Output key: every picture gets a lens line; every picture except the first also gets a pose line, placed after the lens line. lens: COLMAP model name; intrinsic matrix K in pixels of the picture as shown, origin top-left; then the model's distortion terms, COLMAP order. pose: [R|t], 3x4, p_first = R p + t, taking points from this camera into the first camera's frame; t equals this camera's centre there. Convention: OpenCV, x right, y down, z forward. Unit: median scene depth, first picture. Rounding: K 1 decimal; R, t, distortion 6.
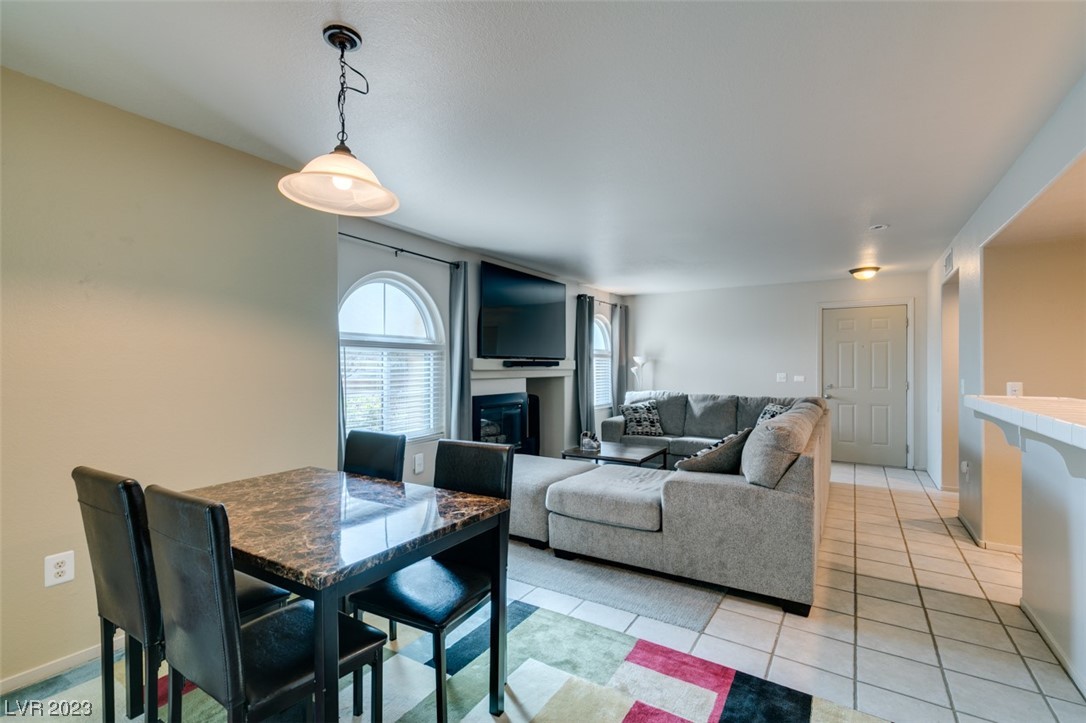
lens RADIAL K [[488.1, 0, 541.4], [0, 488.1, 363.8], [0, 0, 1]] dist [0.005359, -0.000633]
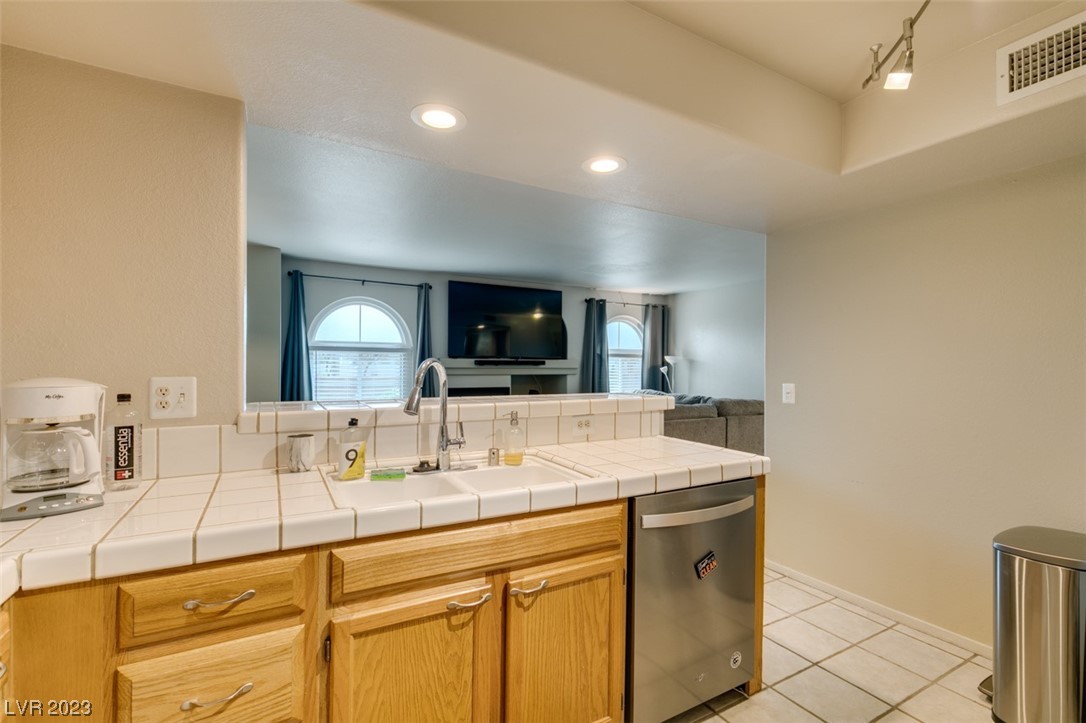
lens RADIAL K [[488.1, 0, 541.4], [0, 488.1, 363.8], [0, 0, 1]] dist [0.005359, -0.000633]
pose [[0.883594, 0.002887, -0.468246, 0.586237], [-0.003022, 0.999995, 0.000464, 0.001531], [0.468245, 0.001005, 0.883598, 0.002941]]
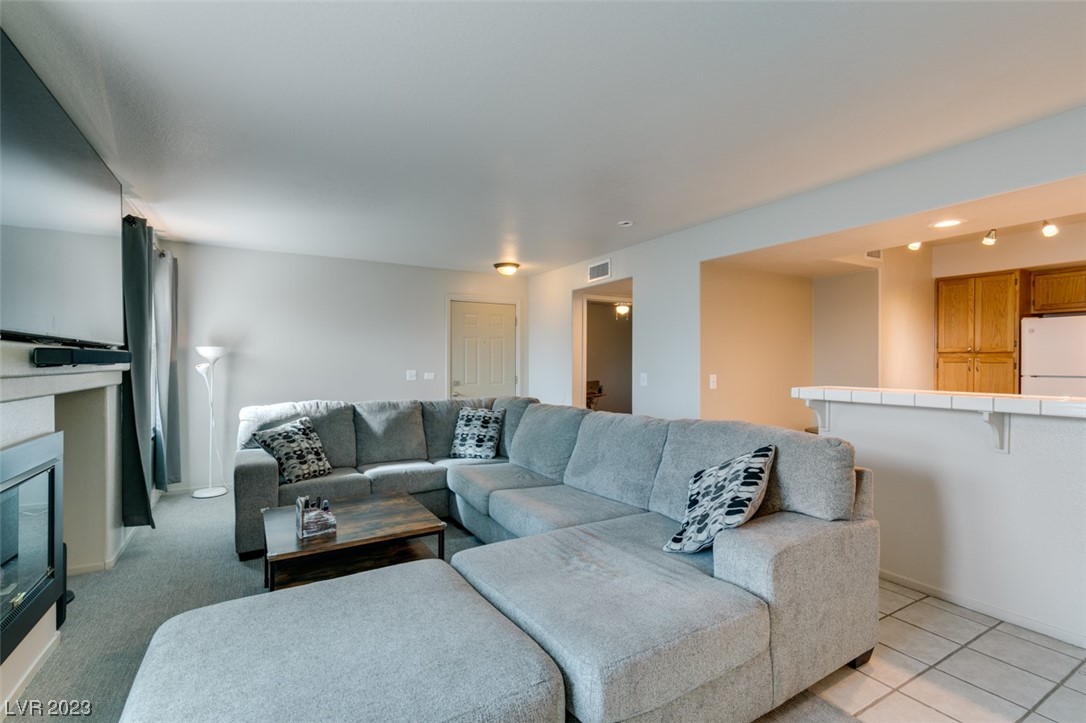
lens RADIAL K [[490.0, 0, 542.0], [0, 490.0, 365.2], [0, 0, 1]] dist [0.006479, -0.000440]
pose [[0.458373, -0.007958, 0.888724, -0.202253], [-0.003041, 0.999940, 0.010522, 0.000726], [-0.888755, -0.007526, 0.458321, 0.485570]]
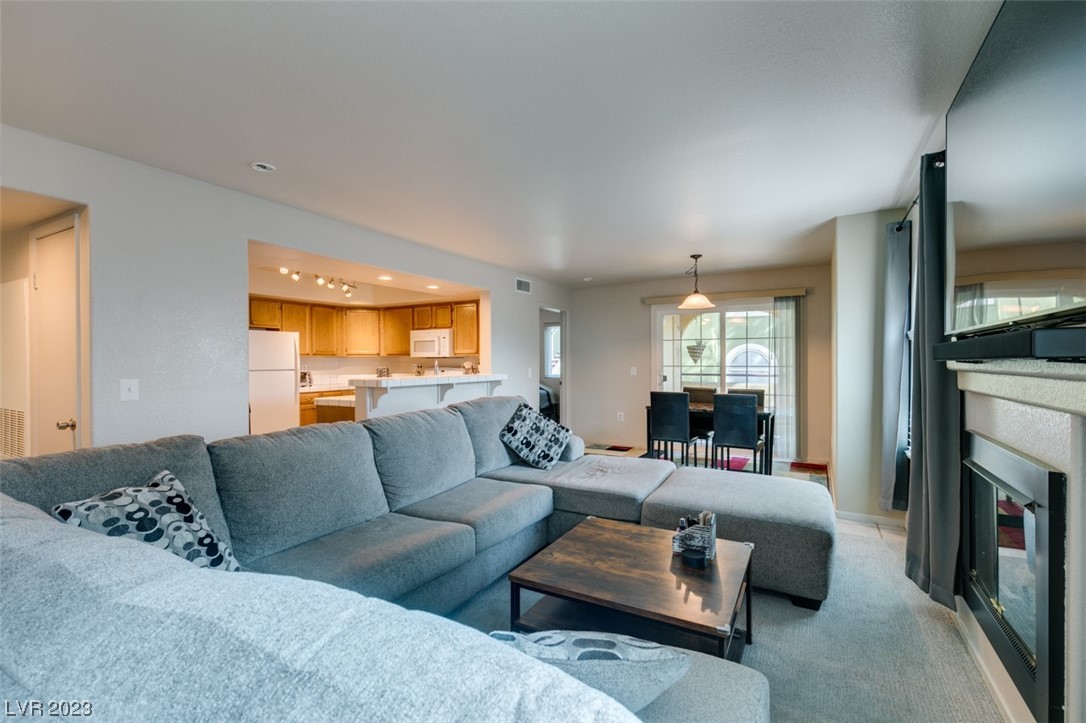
lens RADIAL K [[488.1, 0, 541.4], [0, 488.1, 363.8], [0, 0, 1]] dist [0.005359, -0.000633]
pose [[-0.998824, 0.000671, -0.048468, 0.222288], [0.000575, 0.999998, 0.001996, 0.006057], [0.048470, 0.001966, -0.998823, 1.225199]]
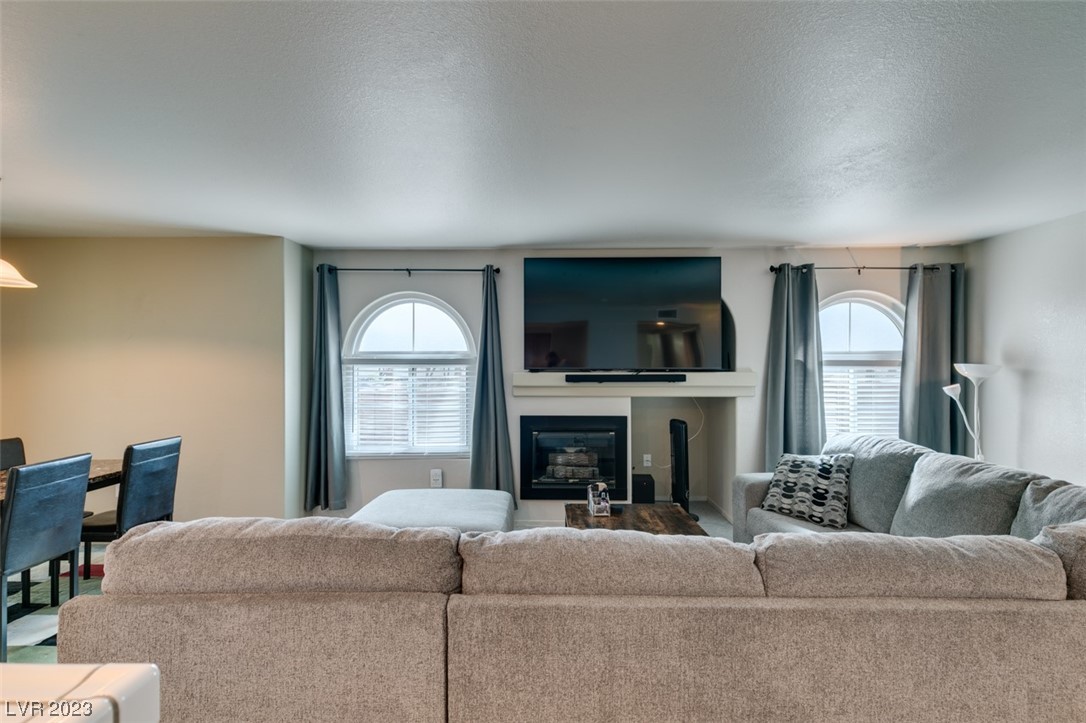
lens RADIAL K [[485.8, 0, 541.6], [0, 485.8, 364.8], [0, 0, 1]] dist [0.005113, -0.001074]
pose [[0.523914, -0.001002, -0.851771, 0.534363], [0.005180, 0.999985, 0.002009, -0.022656], [0.851756, -0.005465, 0.523911, 0.502967]]
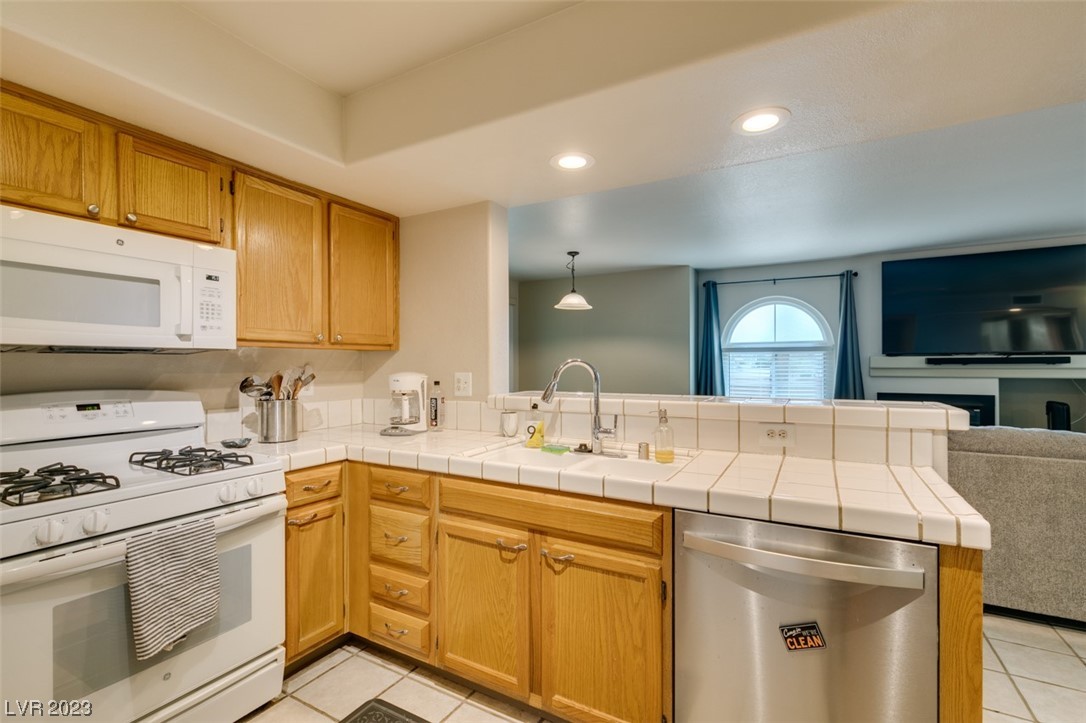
lens RADIAL K [[485.8, 0, 541.6], [0, 485.8, 364.8], [0, 0, 1]] dist [0.005113, -0.001074]
pose [[0.056539, -0.003512, -0.998394, 0.748769], [0.006784, 0.999972, -0.003133, 0.004076], [0.998377, -0.006596, 0.056561, 0.192432]]
